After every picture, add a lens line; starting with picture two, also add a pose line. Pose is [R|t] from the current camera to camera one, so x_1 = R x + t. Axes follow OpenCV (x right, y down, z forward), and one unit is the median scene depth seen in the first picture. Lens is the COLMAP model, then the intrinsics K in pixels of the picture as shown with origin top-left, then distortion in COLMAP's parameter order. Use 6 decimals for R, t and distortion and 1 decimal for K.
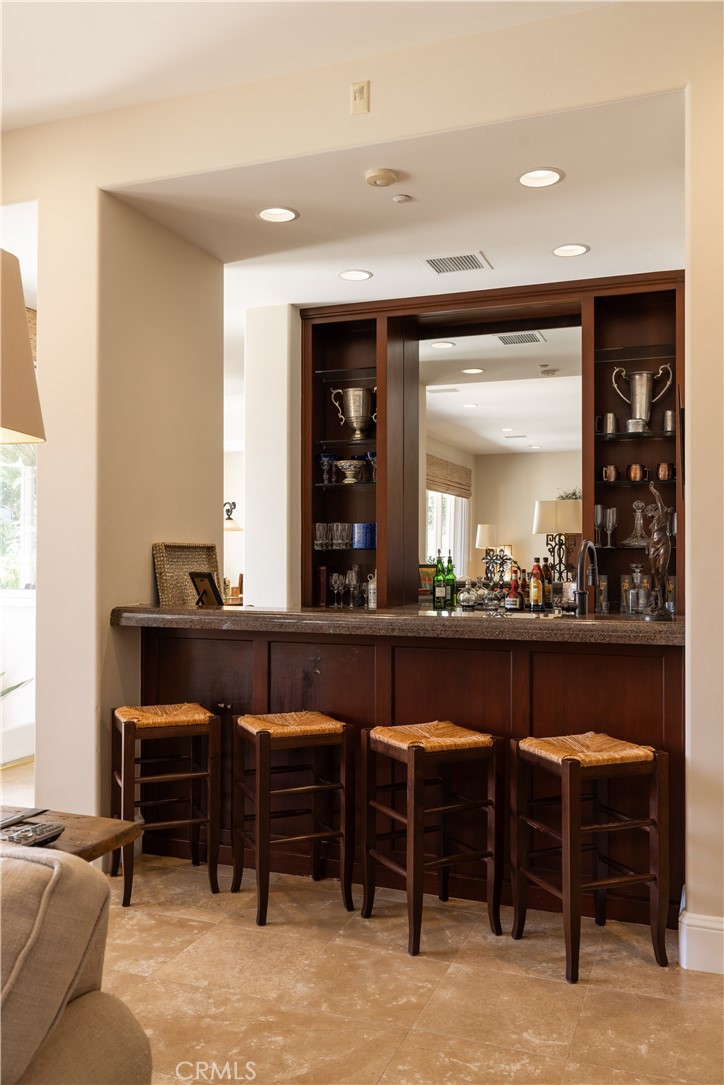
lens RADIAL K [[898.2, 0, 361.0], [0, 898.2, 546.1], [0, 0, 1]] dist [0.012188, 0.002356]
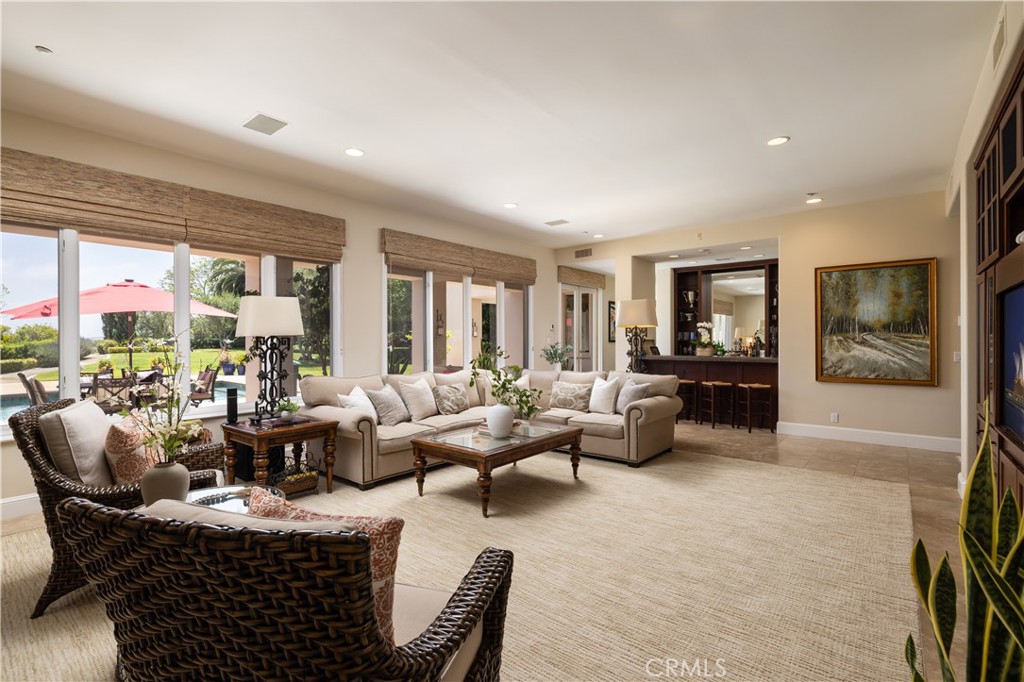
lens RADIAL K [[479.9, 0, 516.7], [0, 479.9, 337.5], [0, 0, 1]] dist [-0.006871, -0.000257]
pose [[0.952420, -0.001070, -0.304785, -0.081697], [0.002627, 0.999986, 0.004700, -0.015563], [0.304776, -0.005277, 0.952409, -0.901483]]
